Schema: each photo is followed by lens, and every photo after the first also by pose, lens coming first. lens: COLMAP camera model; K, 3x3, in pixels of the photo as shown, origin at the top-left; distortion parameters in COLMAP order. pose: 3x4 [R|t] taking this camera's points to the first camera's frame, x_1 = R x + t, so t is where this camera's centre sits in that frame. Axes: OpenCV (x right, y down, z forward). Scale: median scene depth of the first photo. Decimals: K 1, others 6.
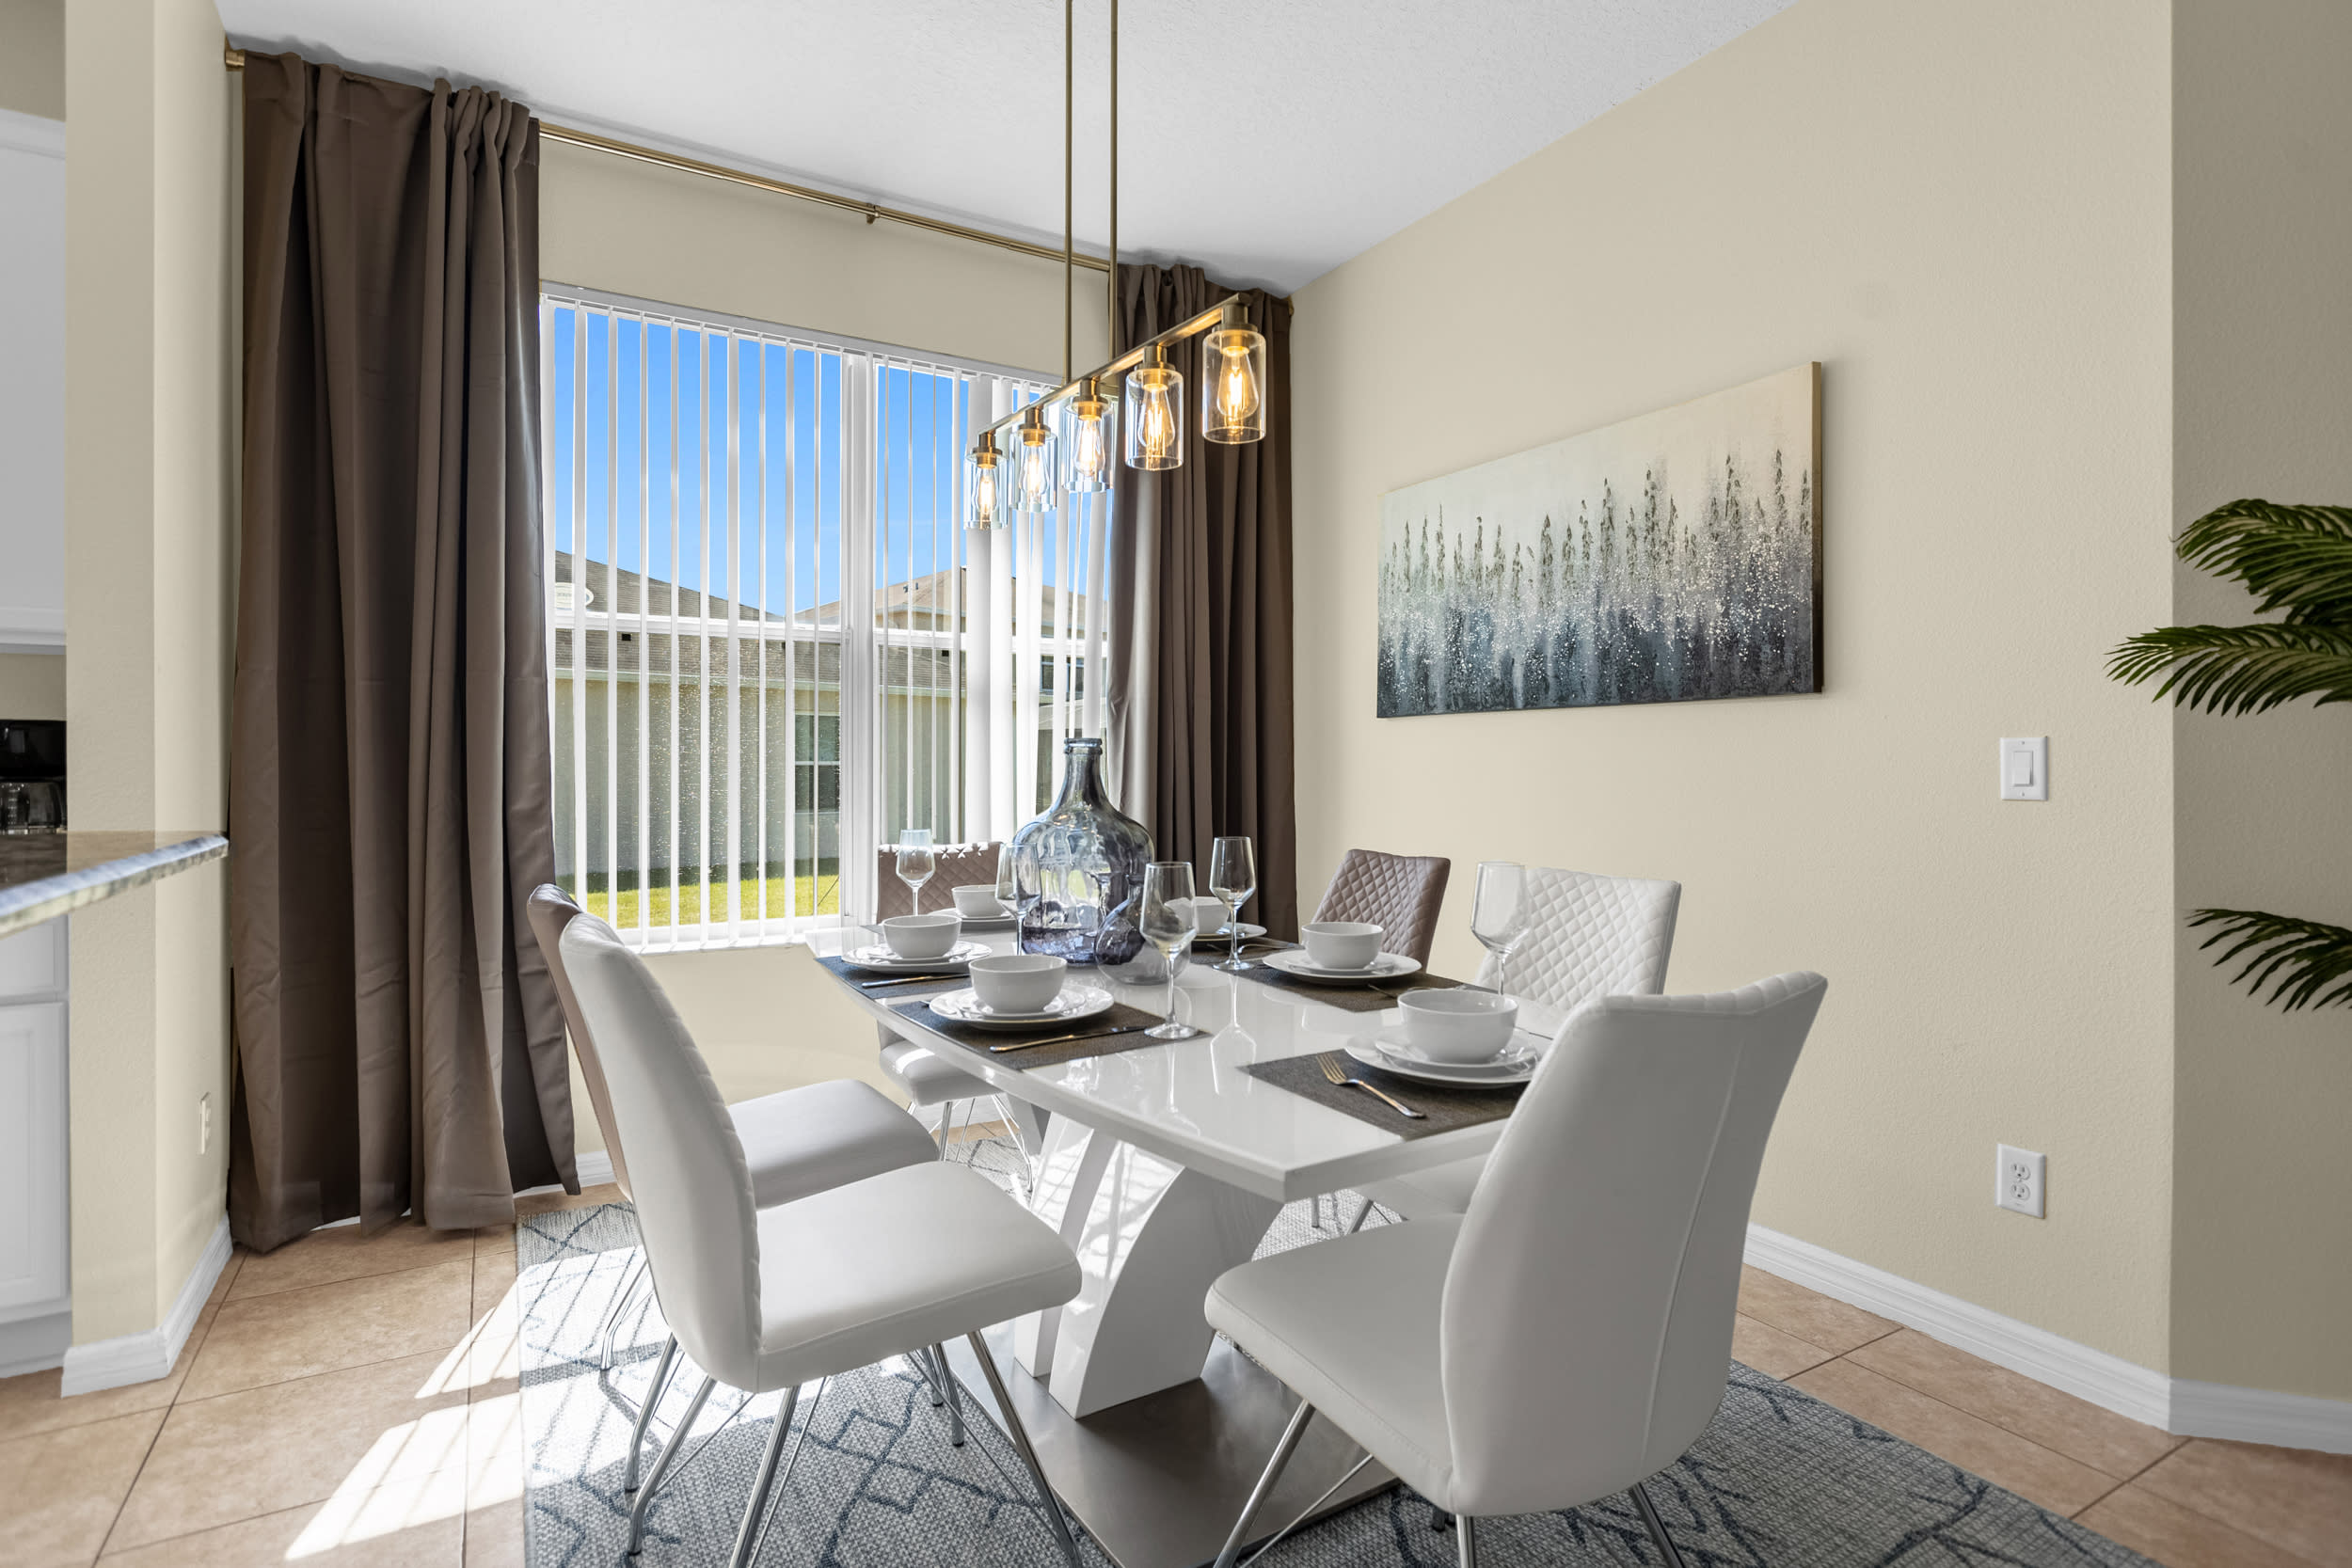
lens RADIAL K [[1188.7, 0, 1181.1], [0, 1188.7, 758.0], [0, 0, 1]] dist [0.001608, -0.000192]
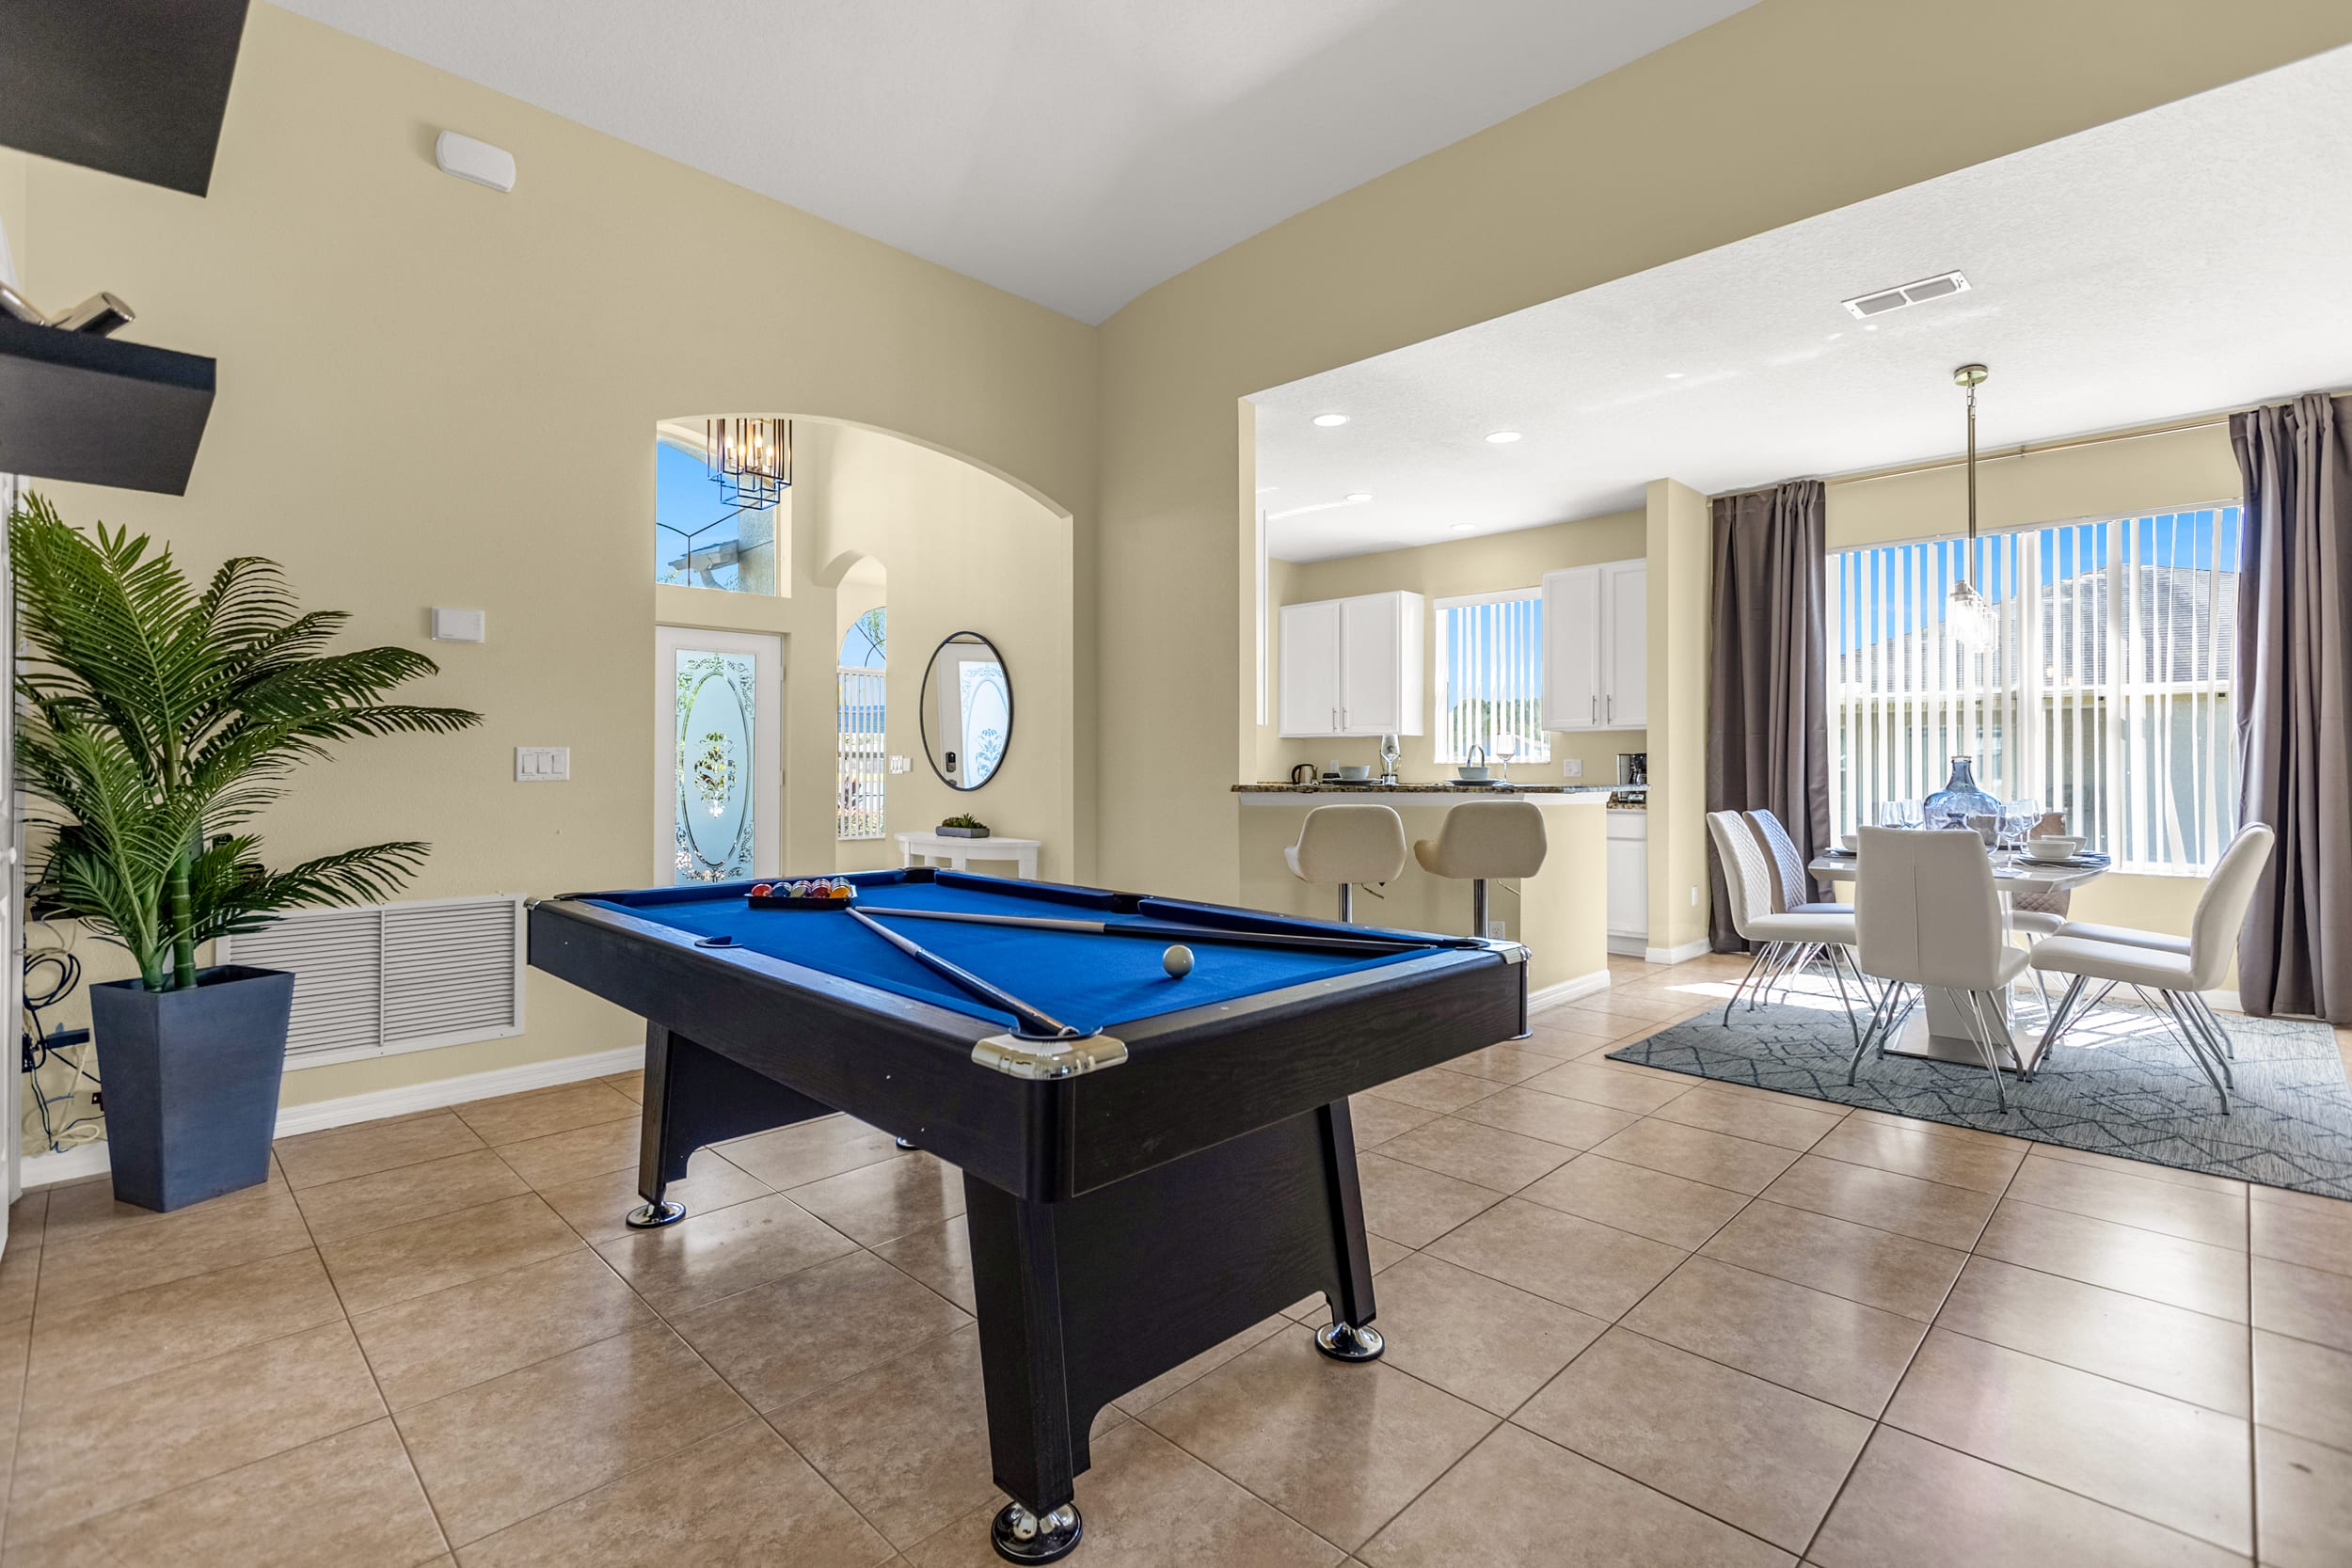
lens RADIAL K [[1083.3, 0, 1171.4], [0, 1083.3, 752.8], [0, 0, 1]] dist [-0.002278, -0.001295]
pose [[0.273268, -0.013933, -0.961837, 1.292257], [-0.006227, 0.999849, -0.016253, 0.018092], [0.961918, 0.010430, 0.273140, -0.878417]]
